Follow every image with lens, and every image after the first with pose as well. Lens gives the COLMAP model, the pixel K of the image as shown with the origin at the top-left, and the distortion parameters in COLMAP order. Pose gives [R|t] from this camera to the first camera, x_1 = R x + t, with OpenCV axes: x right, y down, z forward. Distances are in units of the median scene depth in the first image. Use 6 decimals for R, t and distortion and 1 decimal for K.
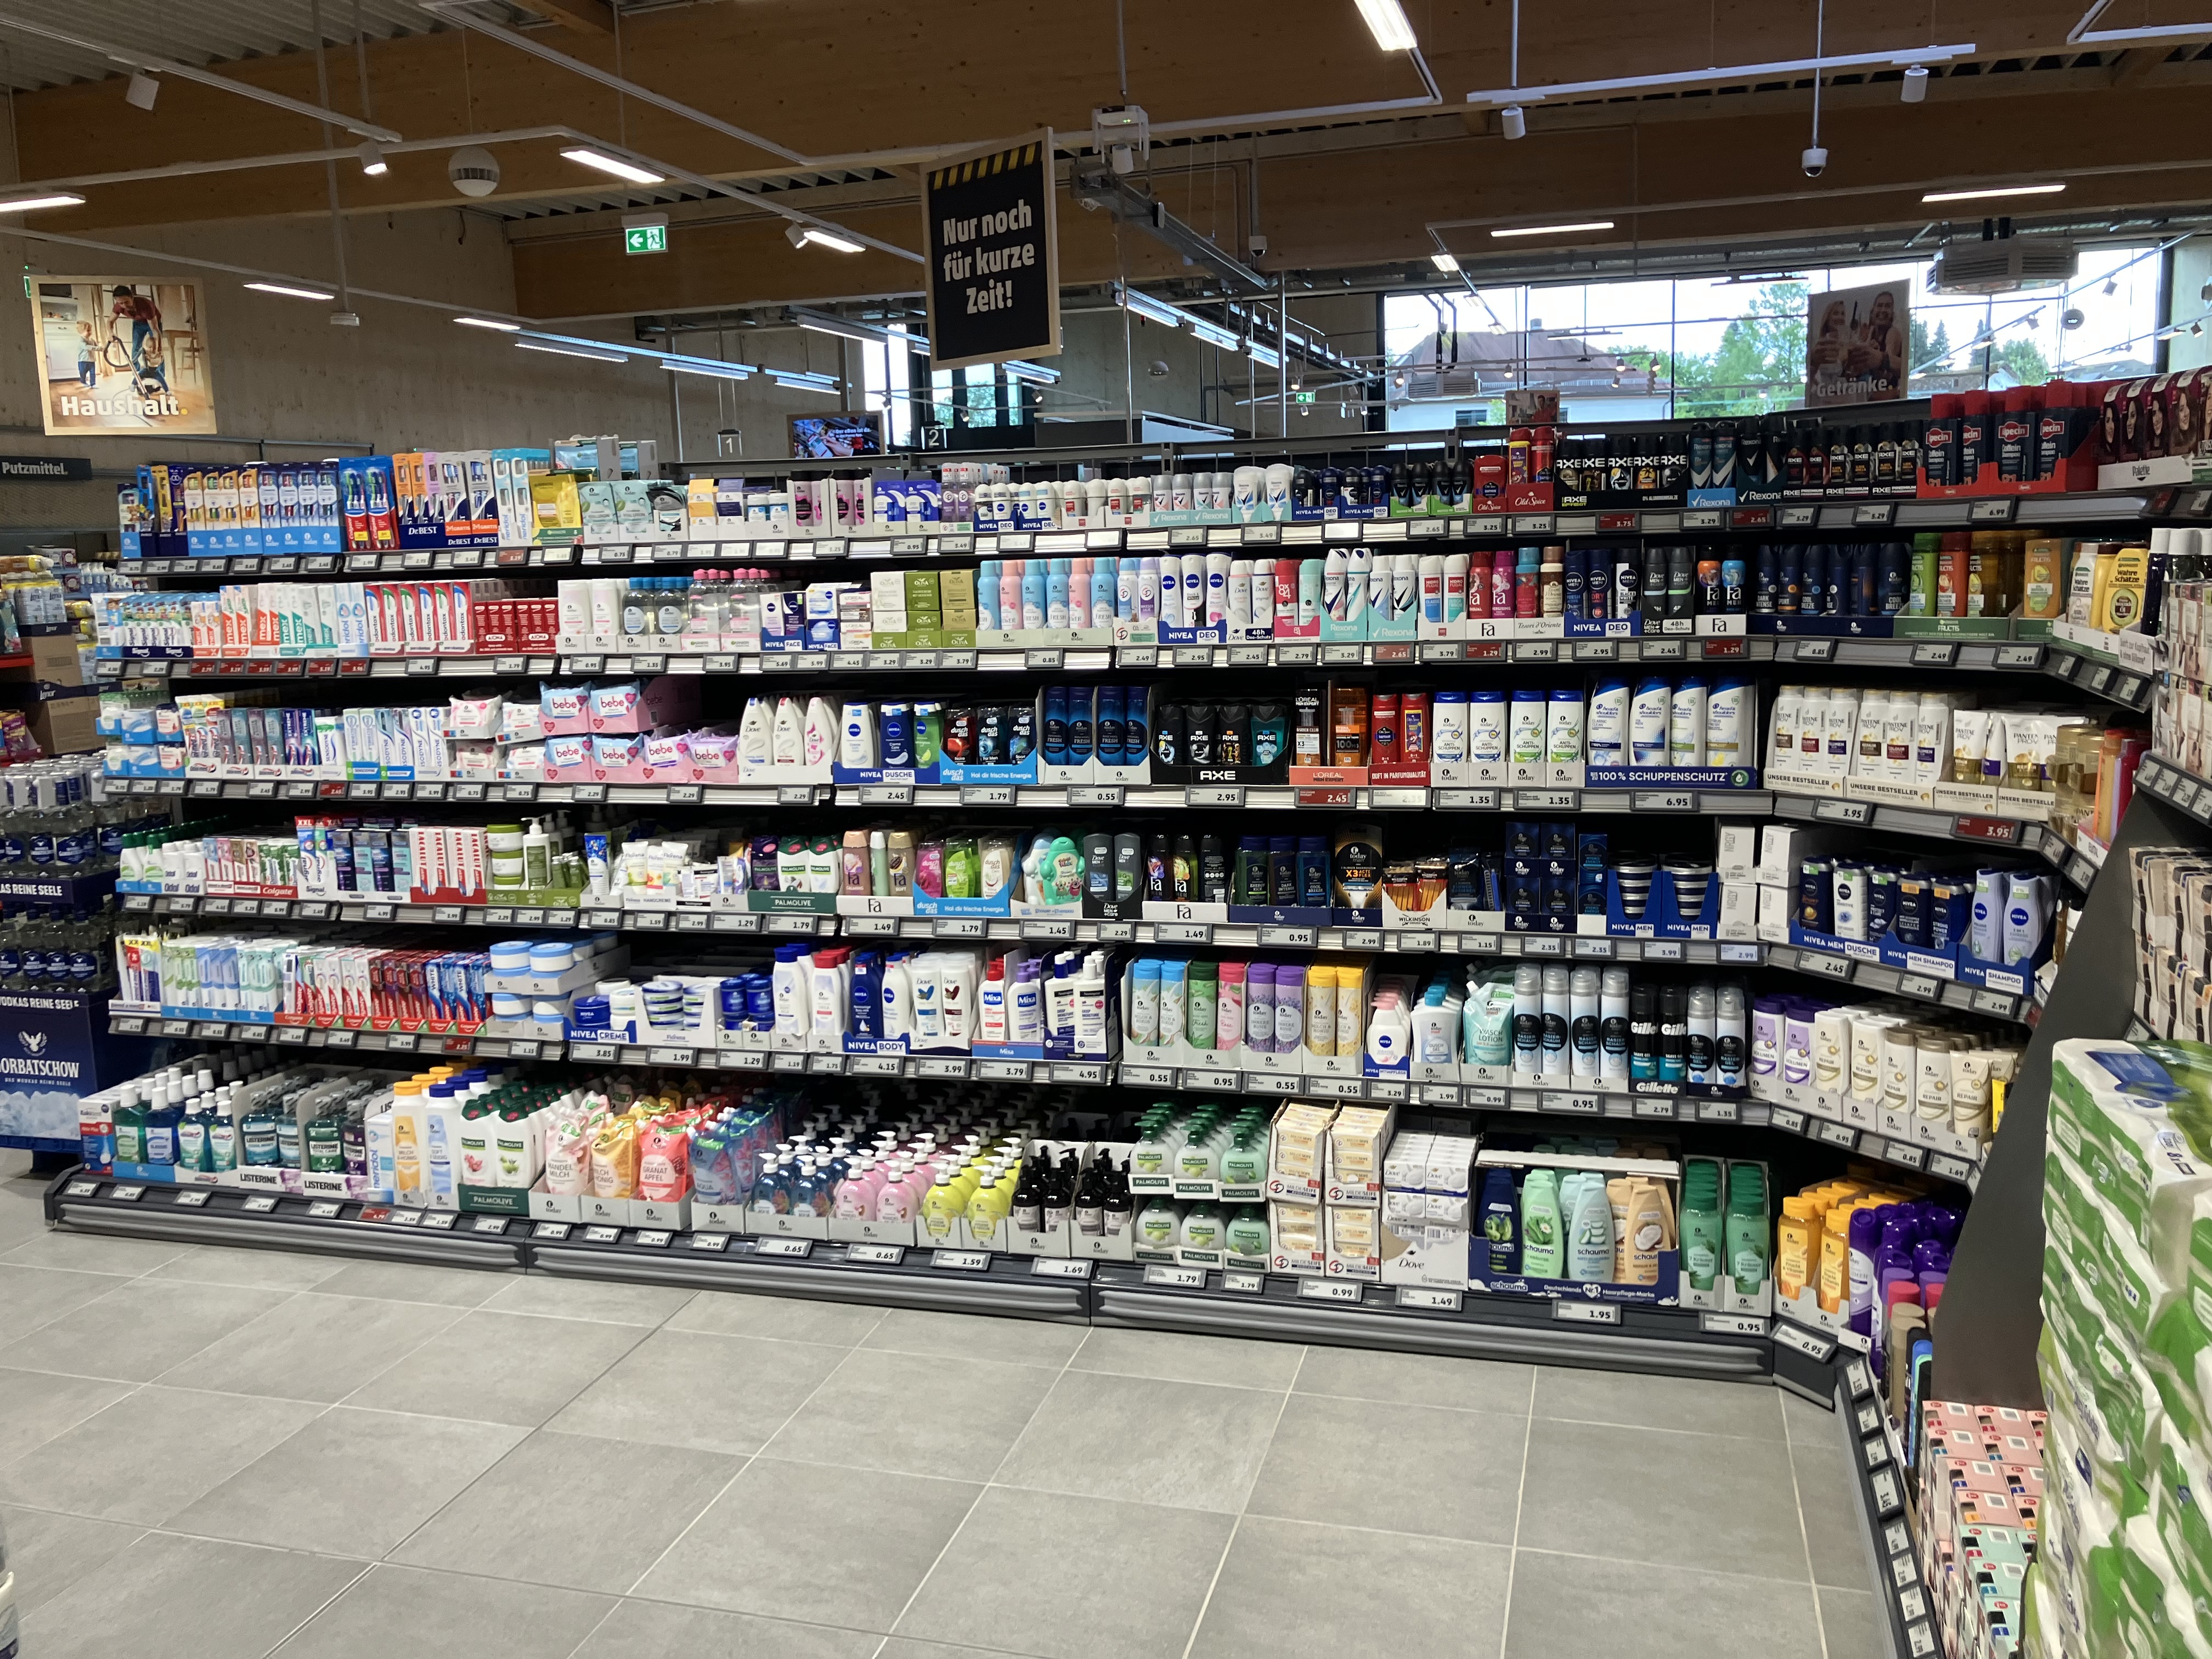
lens RADIAL K [[1820.8, 0, 1089.7], [0, 1820.8, 787.5], [0, 0, 1]] dist [0.032660, -0.032997]
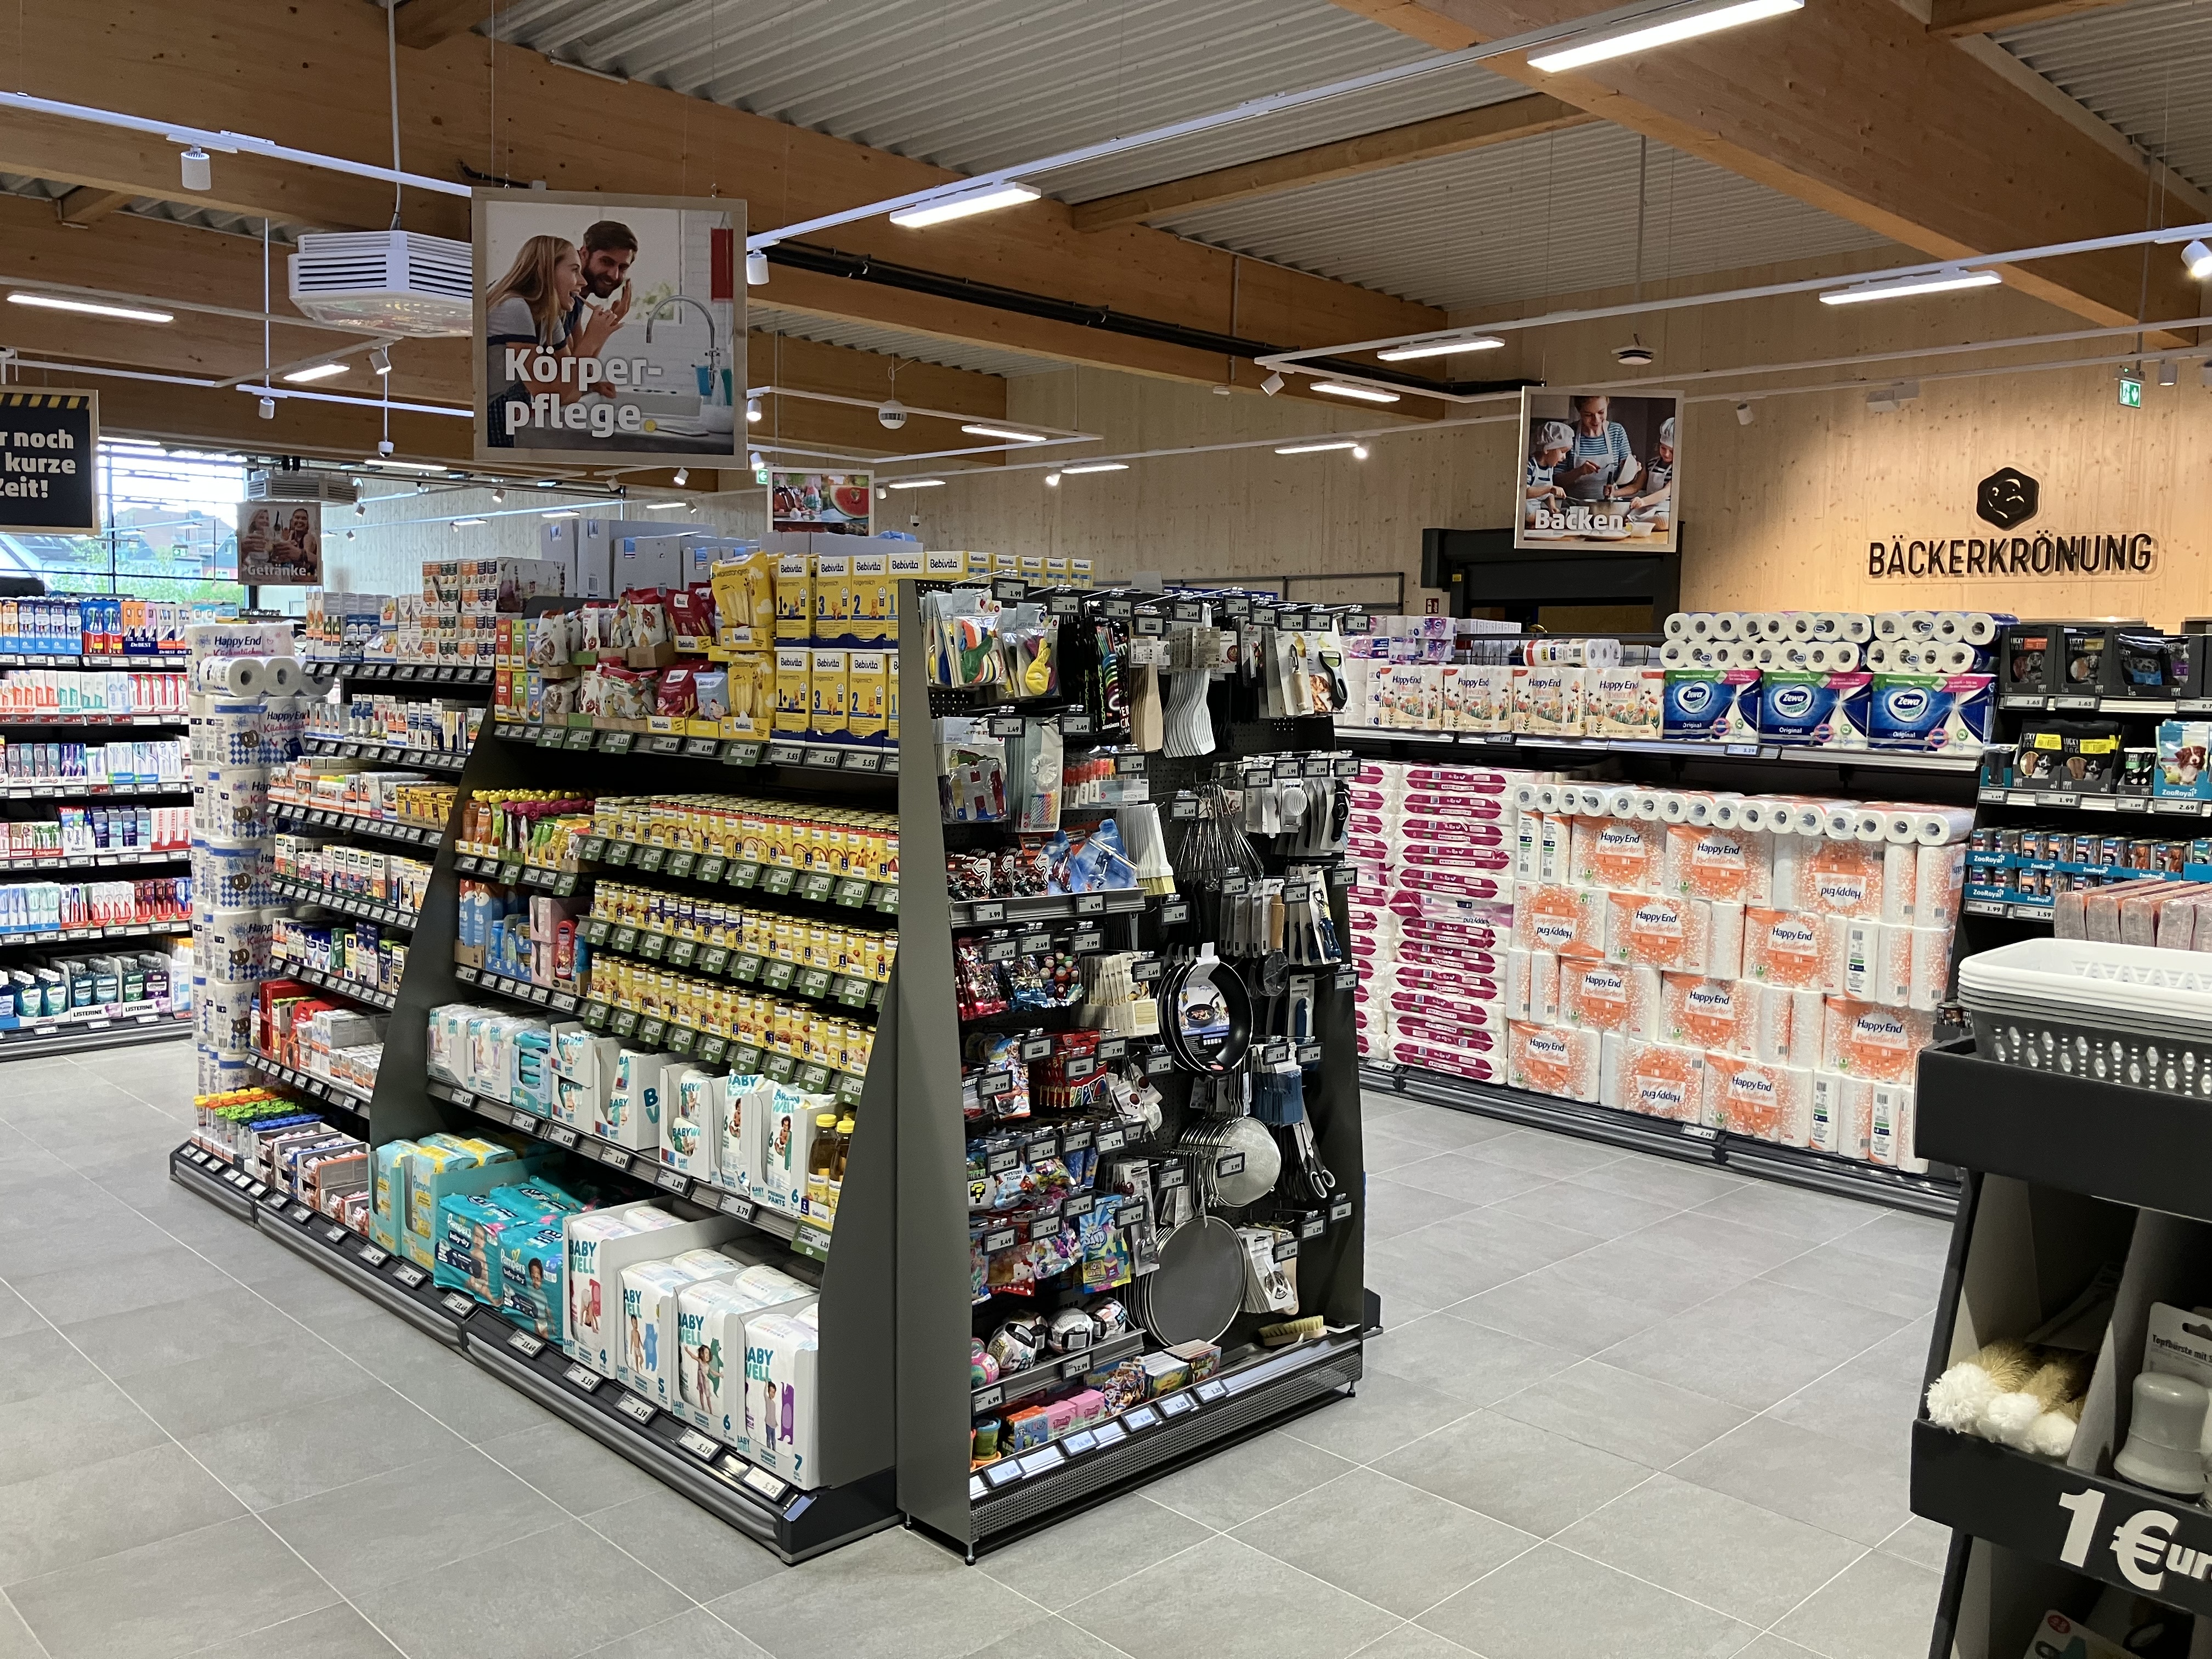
lens RADIAL K [[1820.8, 0, 1085.0], [0, 1820.8, 782.2], [0, 0, 1]] dist [0.032660, -0.032997]
pose [[0.497021, -0.016255, 0.867586, -1.759575], [0.088136, 0.995600, -0.031837, 0.159740], [-0.863251, 0.092289, 0.496266, -0.819326]]
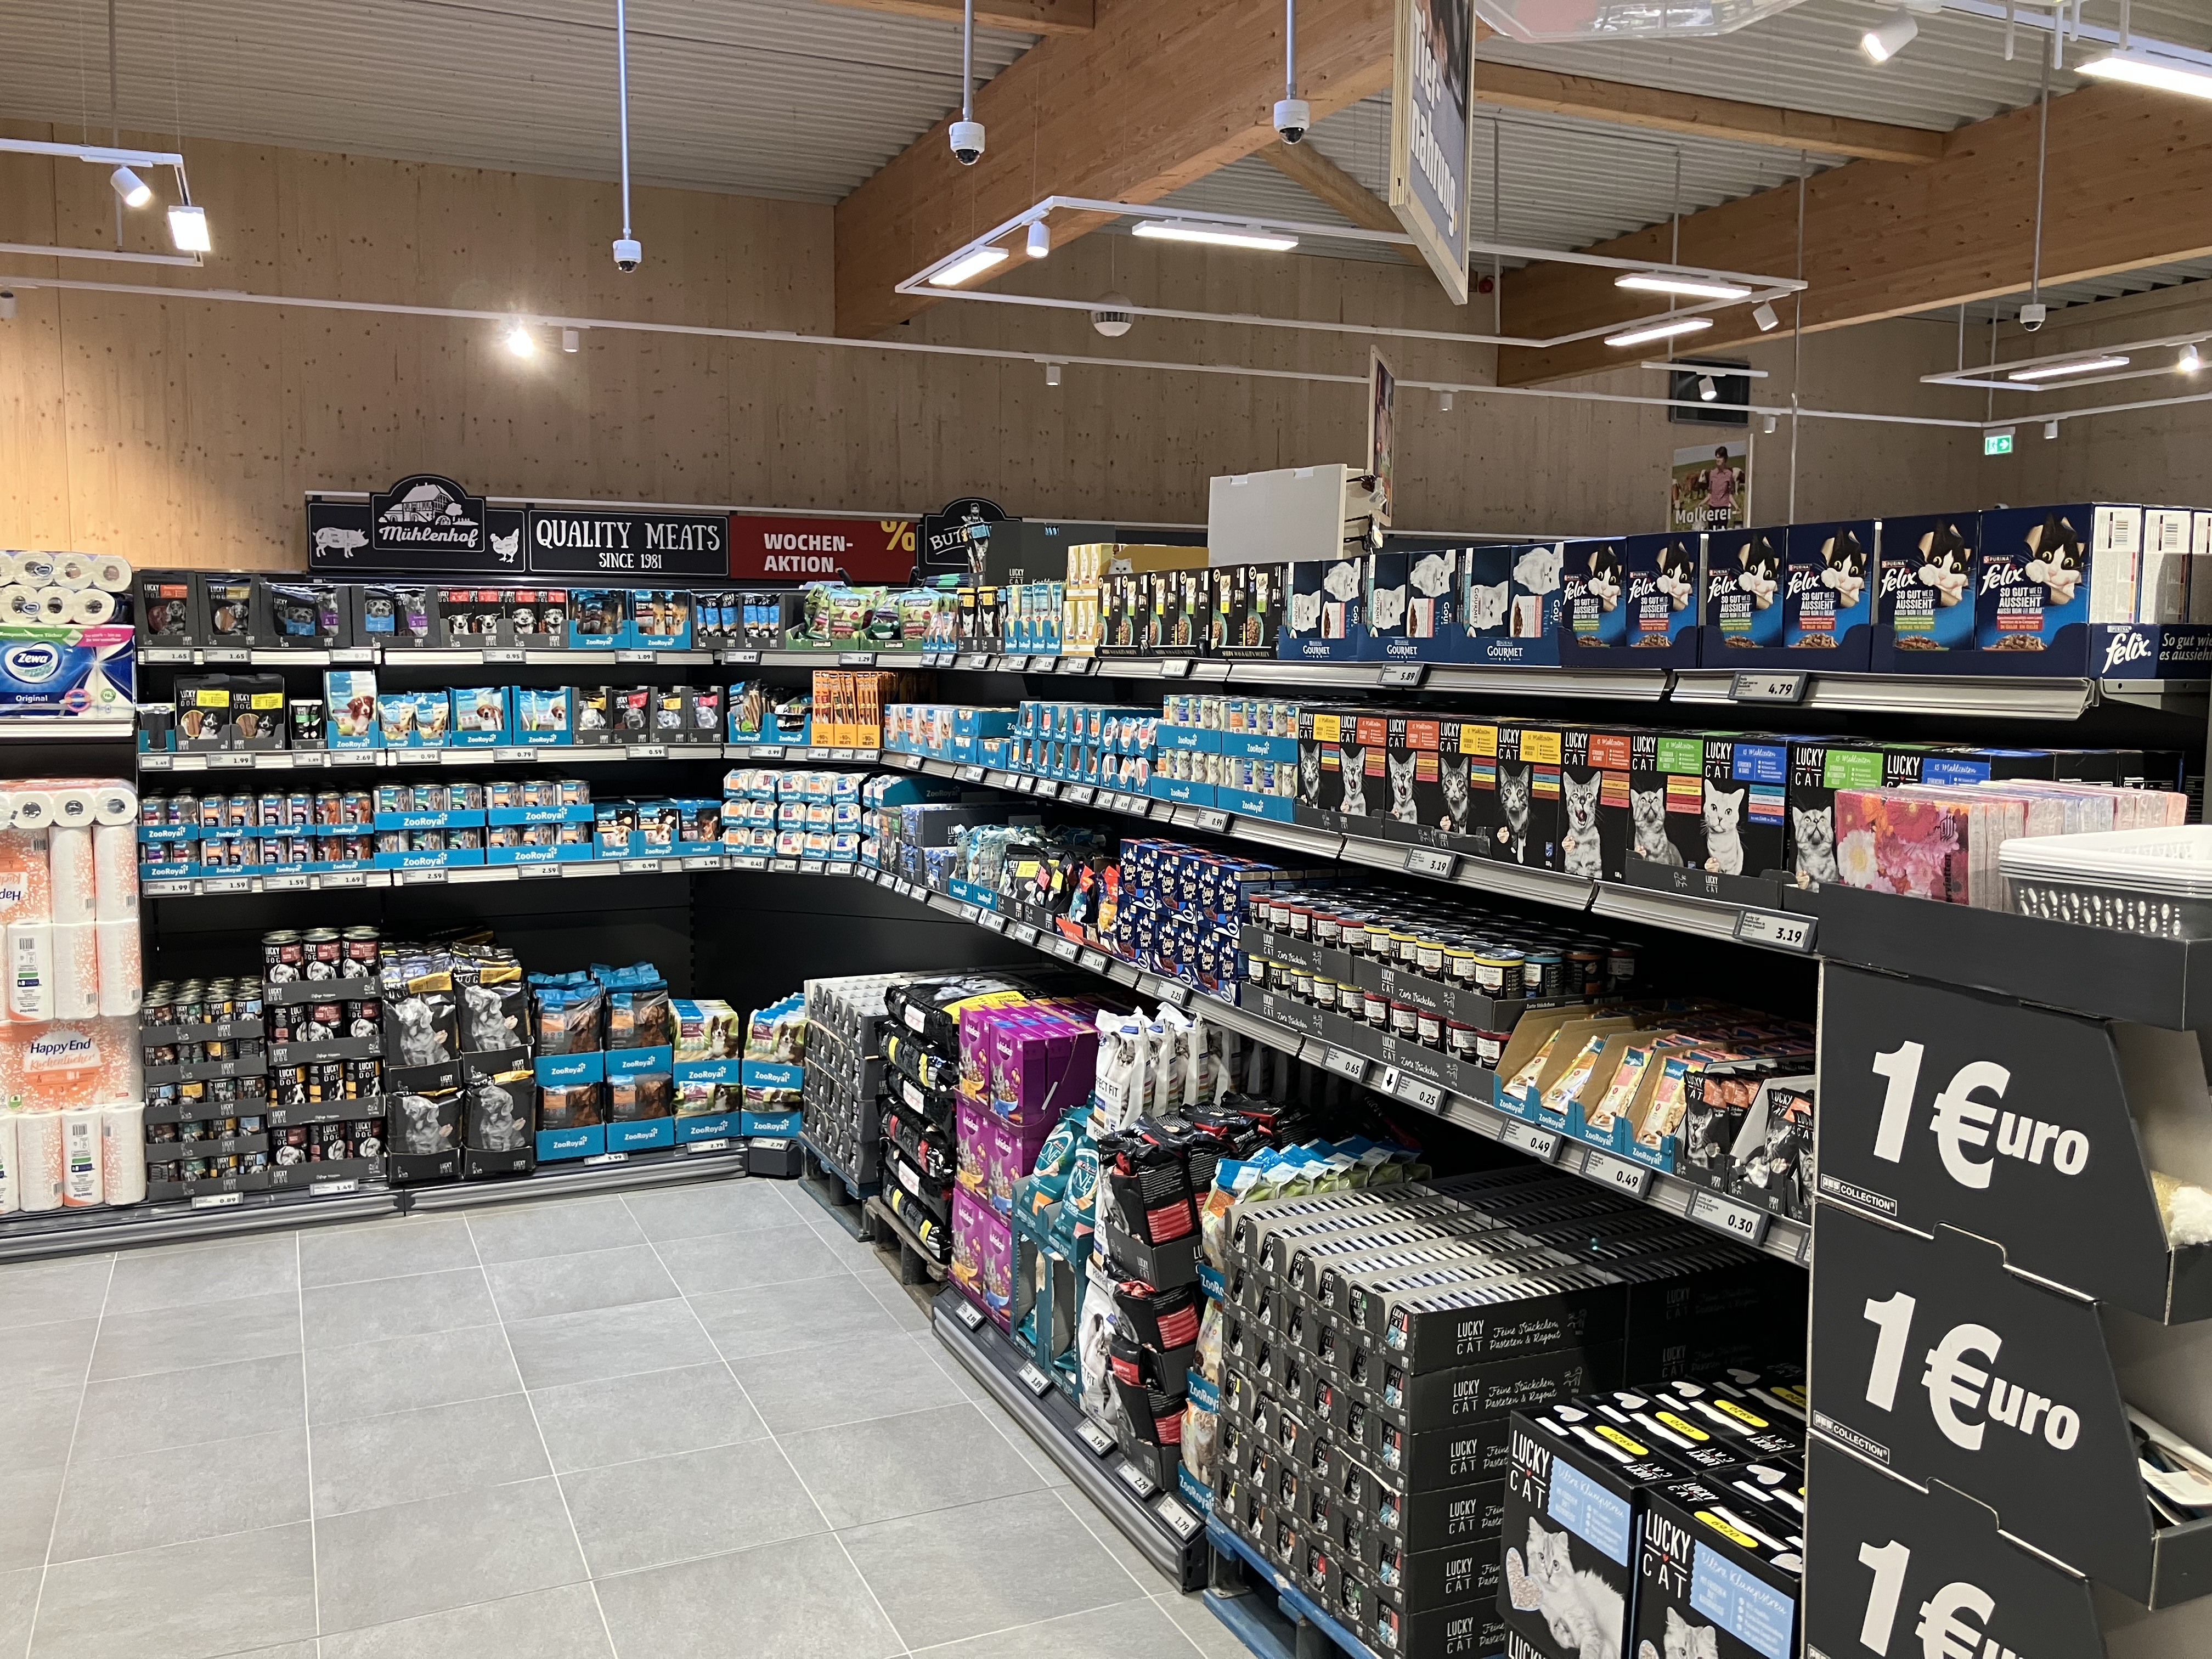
lens RADIAL K [[1820.8, 0, 1108.7], [0, 1820.8, 795.1], [0, 0, 1]] dist [0.032660, -0.032997]
pose [[-0.650806, -0.036731, 0.758355, -1.549474], [0.120415, 0.981194, 0.150862, 0.092275], [-0.749635, 0.189499, -0.634144, -0.371752]]
